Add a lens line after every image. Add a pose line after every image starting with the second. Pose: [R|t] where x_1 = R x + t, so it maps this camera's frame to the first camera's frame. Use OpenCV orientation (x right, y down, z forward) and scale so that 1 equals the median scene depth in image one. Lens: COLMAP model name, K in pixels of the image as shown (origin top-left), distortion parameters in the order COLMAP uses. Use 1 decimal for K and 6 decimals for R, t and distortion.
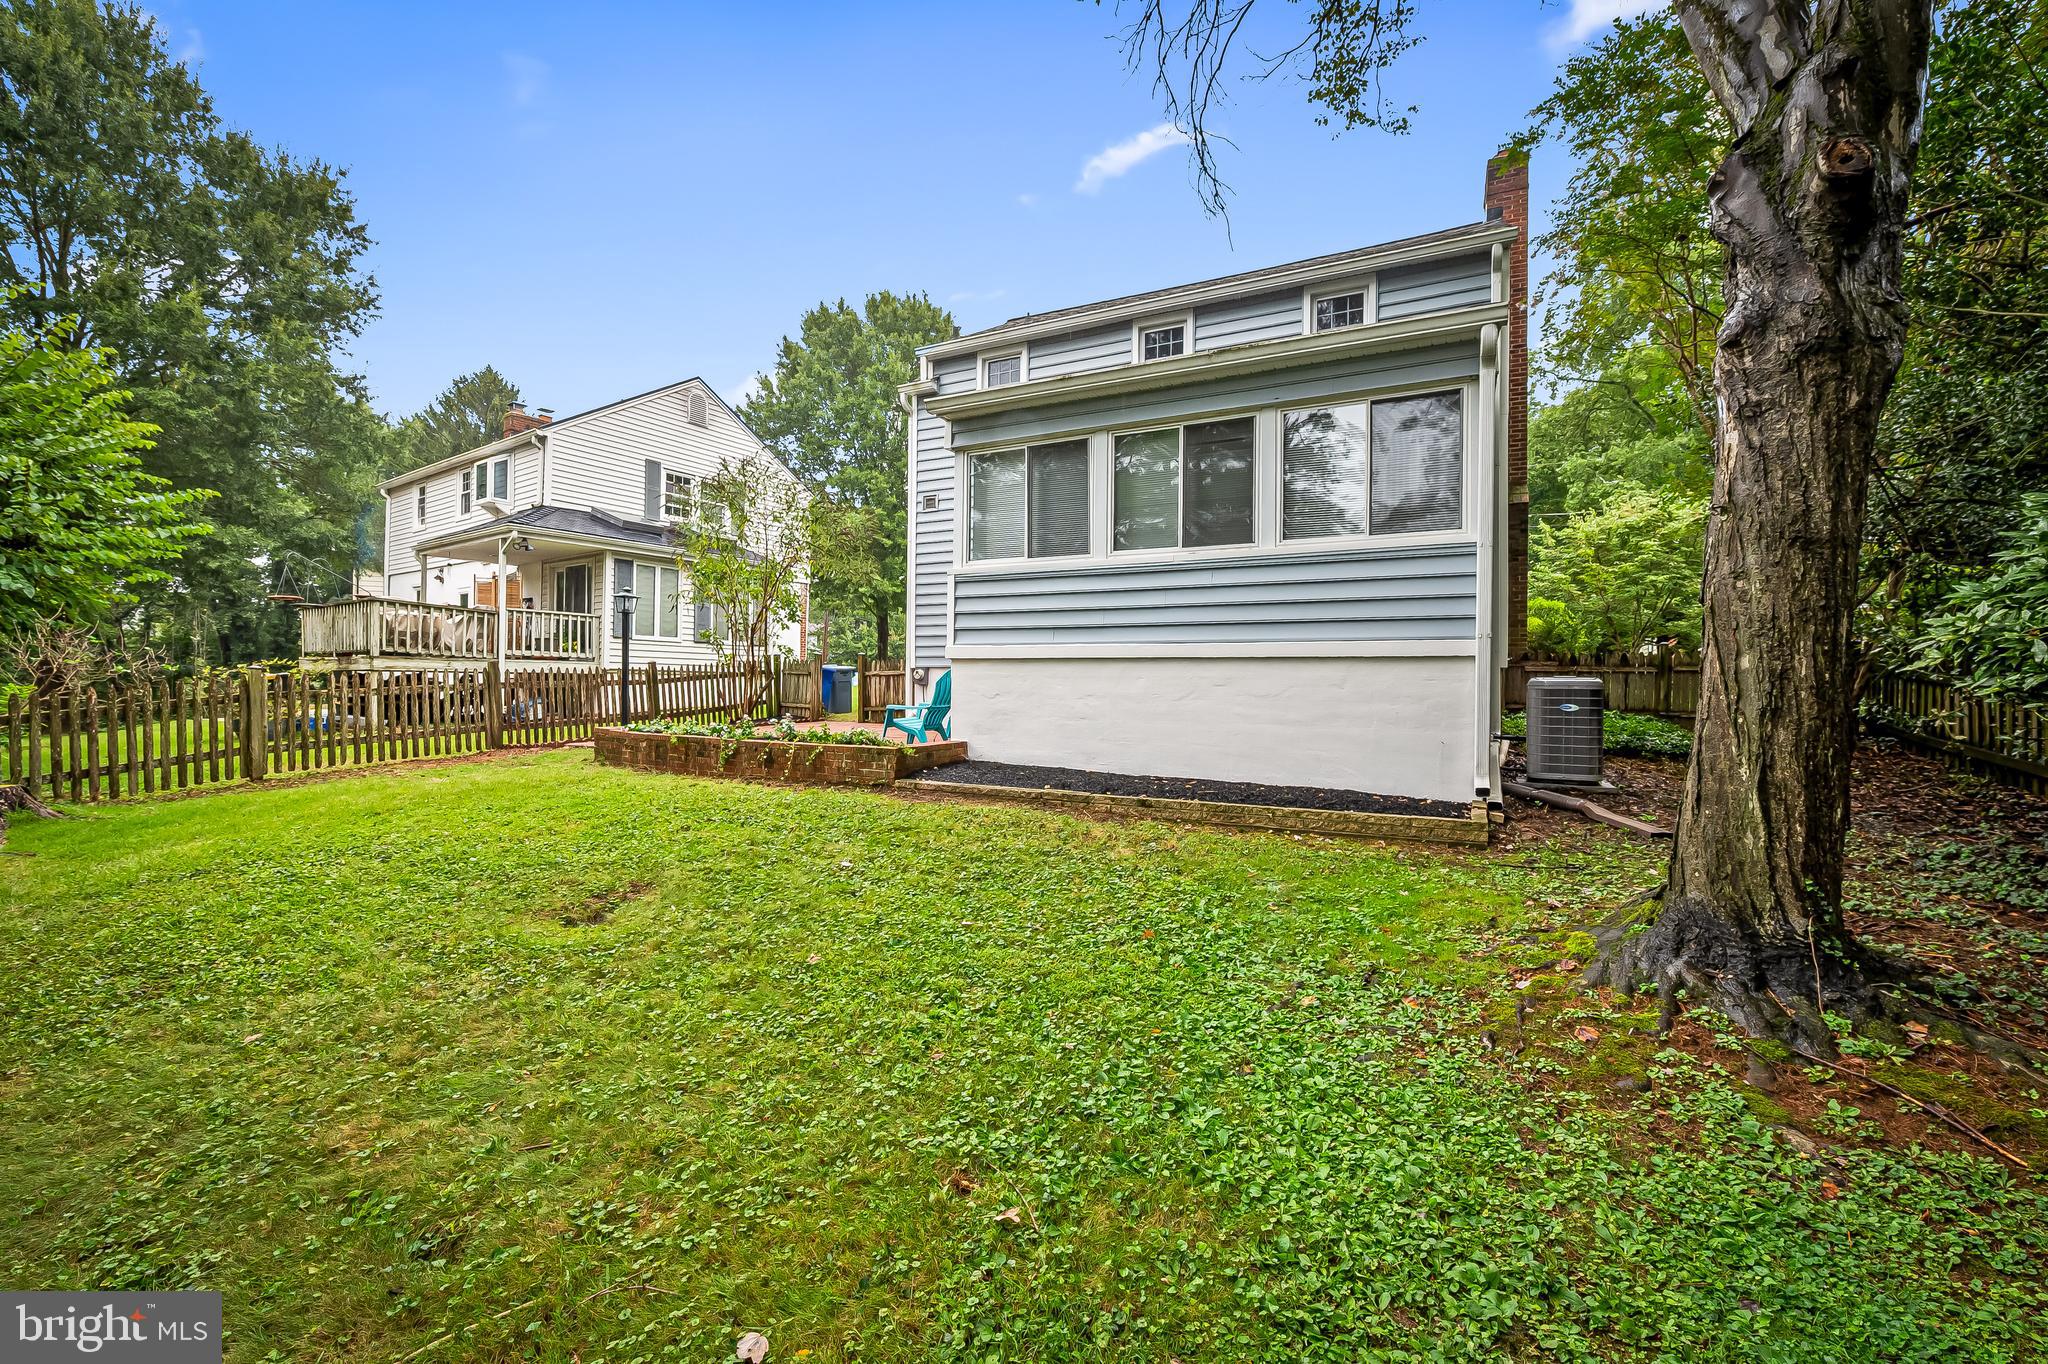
lens RADIAL K [[836.5, 0, 1028.6], [0, 836.5, 692.9], [0, 0, 1]] dist [-0.009314, -0.000245]
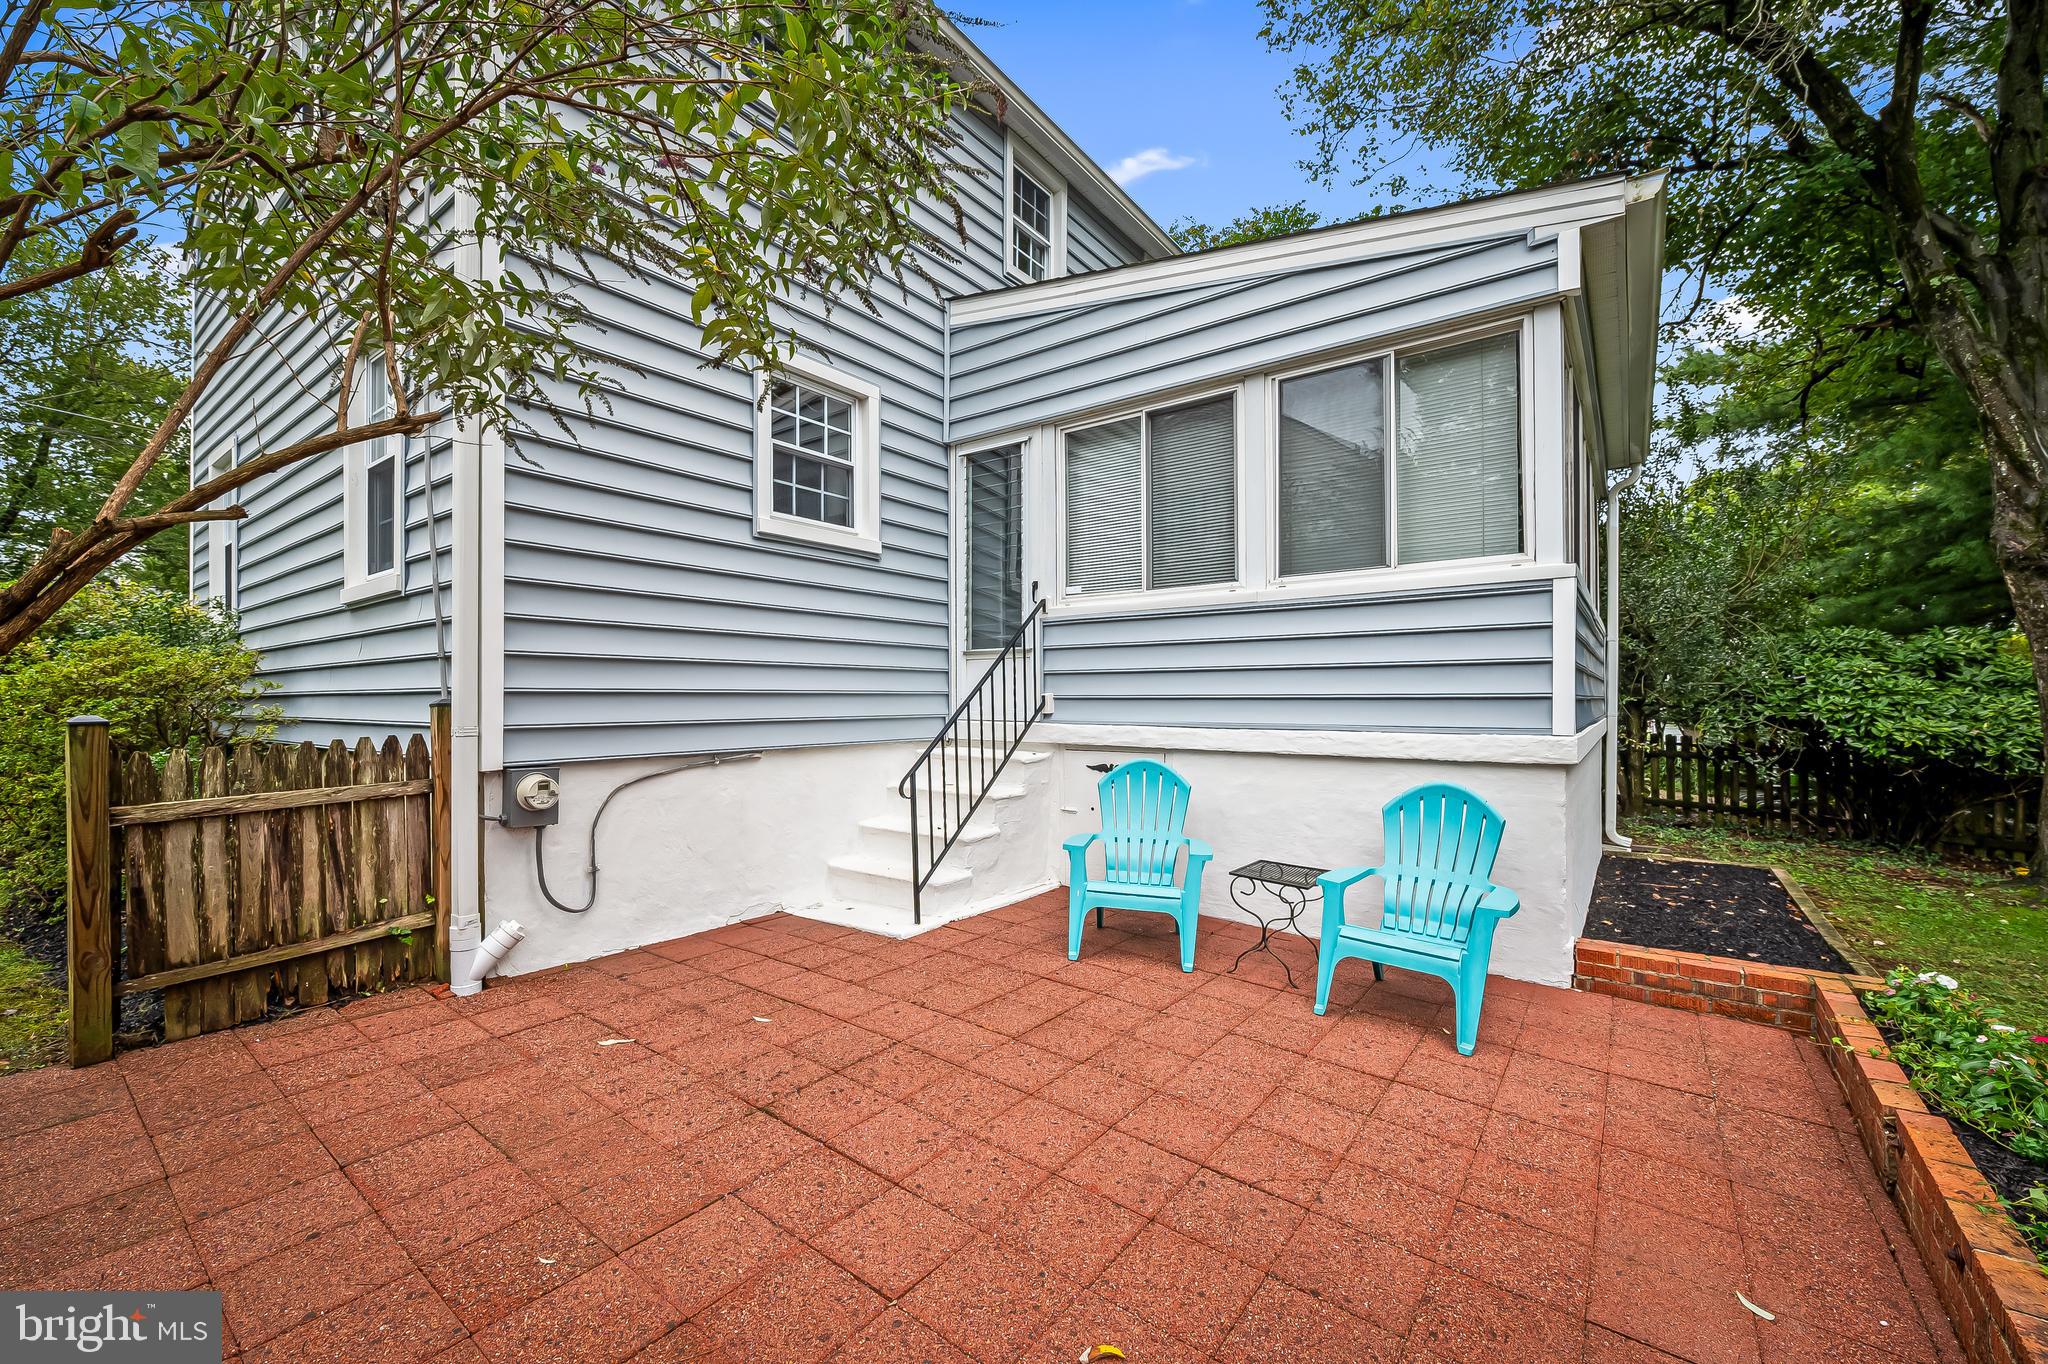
lens RADIAL K [[836.5, 0, 1055.8], [0, 836.5, 692.1], [0, 0, 1]] dist [-0.009314, -0.000245]
pose [[0.174202, -0.000669, 0.984710, -0.524669], [0.012008, 0.999927, -0.001445, -0.075061], [-0.984637, 0.012076, 0.174197, 1.092119]]
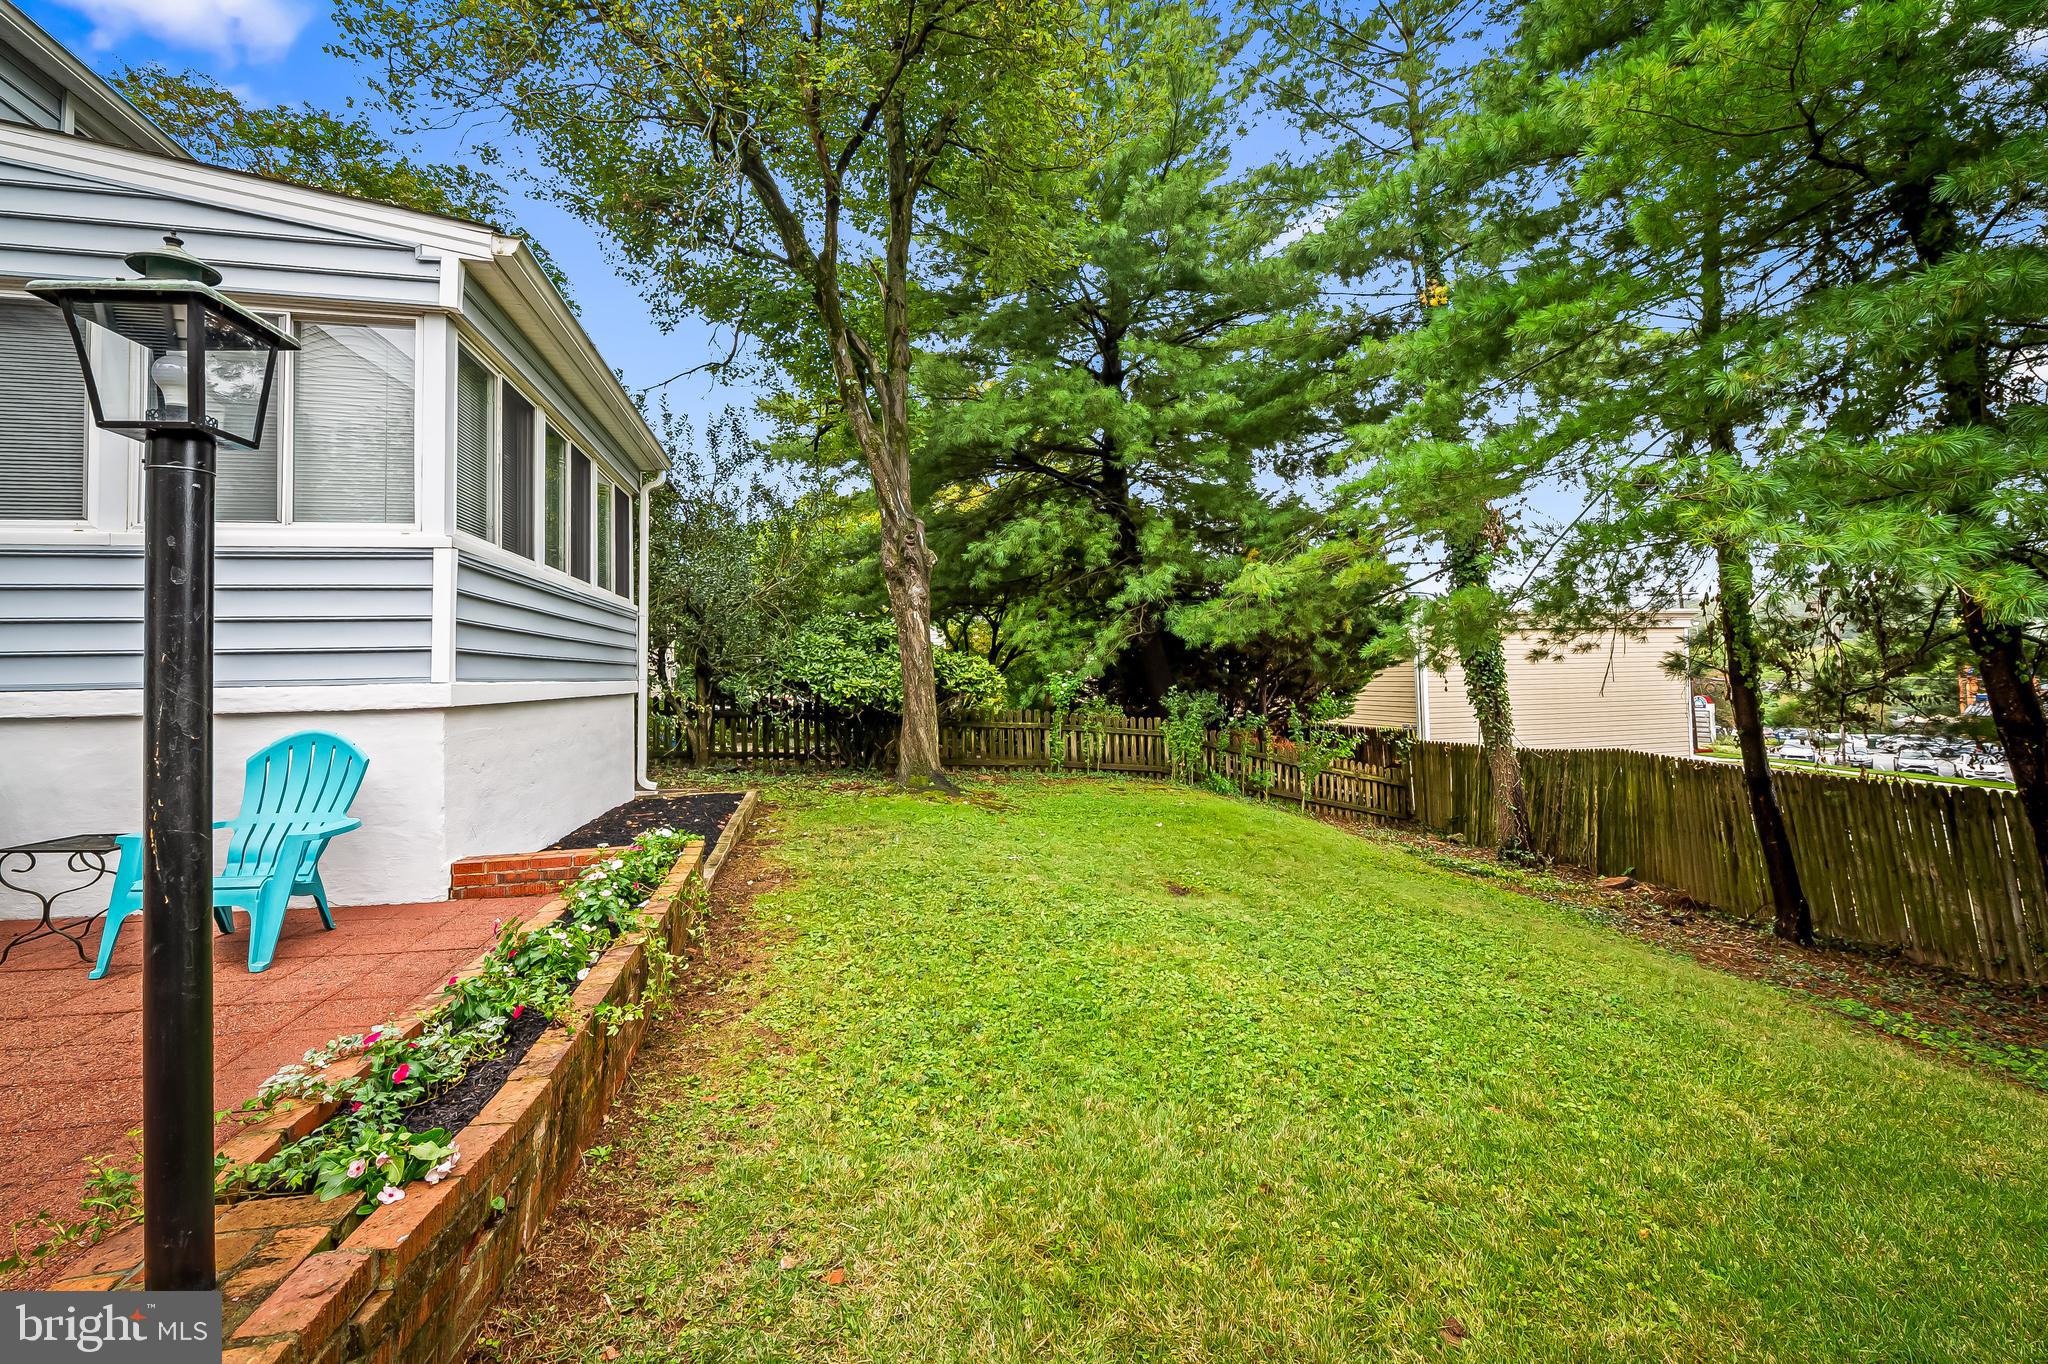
lens RADIAL K [[836.5, 0, 1044.0], [0, 836.5, 643.7], [0, 0, 1]] dist [-0.009314, -0.000245]
pose [[-0.647740, 0.032662, 0.761161, -0.663492], [0.023914, 0.999460, -0.022537, -0.054629], [-0.761486, 0.003604, -0.648171, 0.964713]]
